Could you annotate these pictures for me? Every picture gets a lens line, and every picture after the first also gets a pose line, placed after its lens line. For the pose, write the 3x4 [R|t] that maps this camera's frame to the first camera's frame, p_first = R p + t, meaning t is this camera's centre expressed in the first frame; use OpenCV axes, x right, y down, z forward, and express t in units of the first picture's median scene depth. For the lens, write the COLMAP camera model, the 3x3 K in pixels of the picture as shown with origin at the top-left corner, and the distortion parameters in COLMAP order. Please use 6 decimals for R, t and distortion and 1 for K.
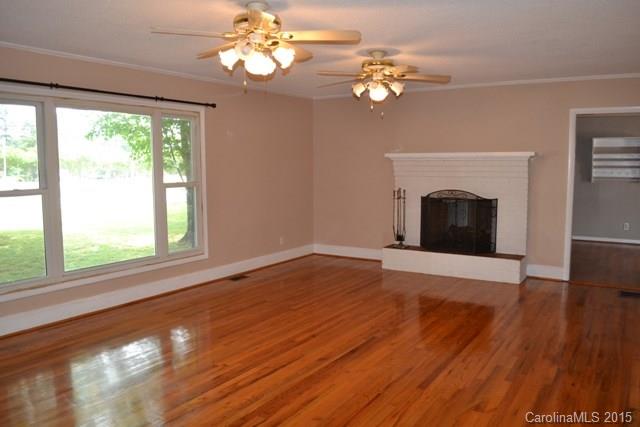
lens RADIAL K [[508.0, 0, 316.5], [0, 508.0, 211.8], [0, 0, 1]] dist [-0.068253, 0.001608]
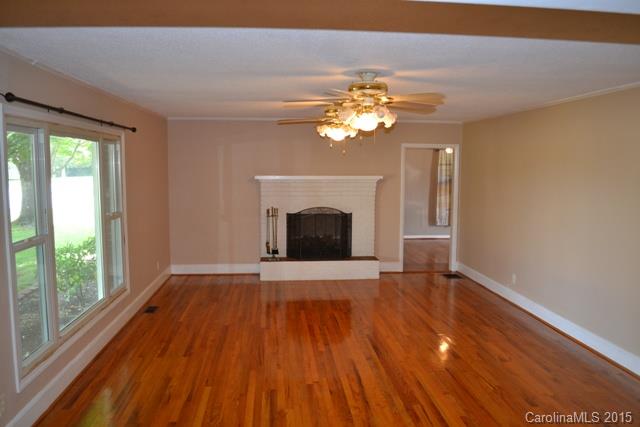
lens RADIAL K [[508.0, 0, 316.5], [0, 508.0, 211.8], [0, 0, 1]] dist [-0.068253, 0.001608]
pose [[0.791447, -0.049114, 0.609262, -0.499695], [0.051299, 0.998587, 0.013860, -0.053059], [-0.609082, 0.020285, 0.792848, 0.060197]]
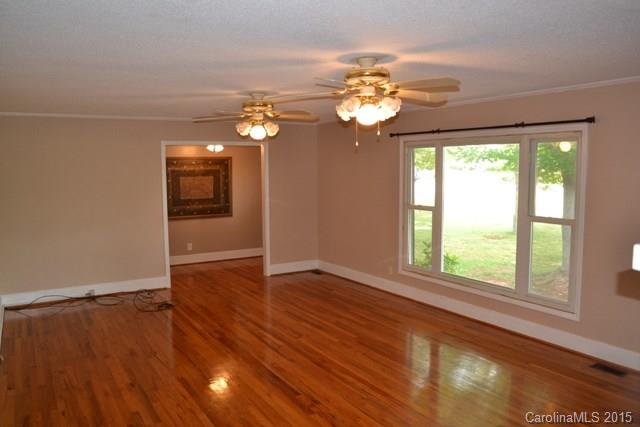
lens RADIAL K [[508.0, 0, 316.5], [0, 508.0, 211.8], [0, 0, 1]] dist [-0.068253, 0.001608]
pose [[-0.434227, 0.088274, -0.896468, 0.616225], [-0.076283, 0.988009, 0.134237, -0.142680], [0.897568, 0.126675, -0.422286, 0.946952]]
